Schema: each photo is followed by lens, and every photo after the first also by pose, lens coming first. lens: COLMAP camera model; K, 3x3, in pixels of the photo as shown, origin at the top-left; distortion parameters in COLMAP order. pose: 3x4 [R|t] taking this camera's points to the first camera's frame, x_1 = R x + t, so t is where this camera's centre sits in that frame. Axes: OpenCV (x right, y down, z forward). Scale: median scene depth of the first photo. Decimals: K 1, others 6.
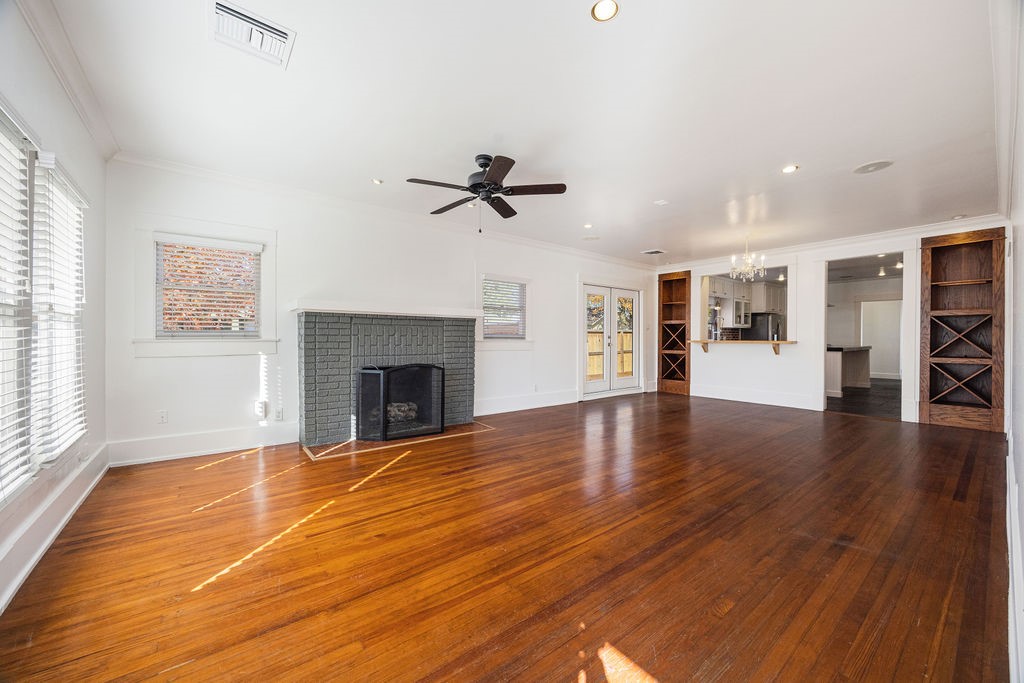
lens RADIAL K [[395.6, 0, 512.0], [0, 395.6, 341.5], [0, 0, 1]] dist [0.000032, 0.000049]
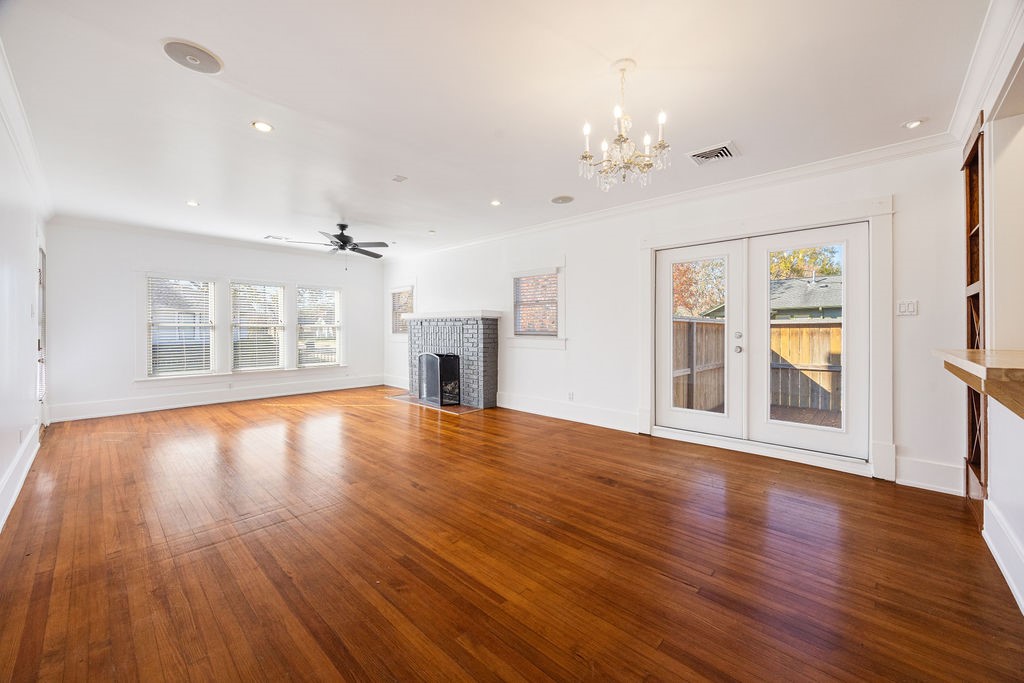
lens RADIAL K [[389.7, 0, 510.4], [0, 389.7, 330.3], [0, 0, 1]] dist [-0.000160, 0.000116]
pose [[0.155392, -0.003934, -0.987845, 0.926682], [-0.005009, 0.999976, -0.004770, -0.016035], [0.987840, 0.005689, 0.155369, 0.827045]]
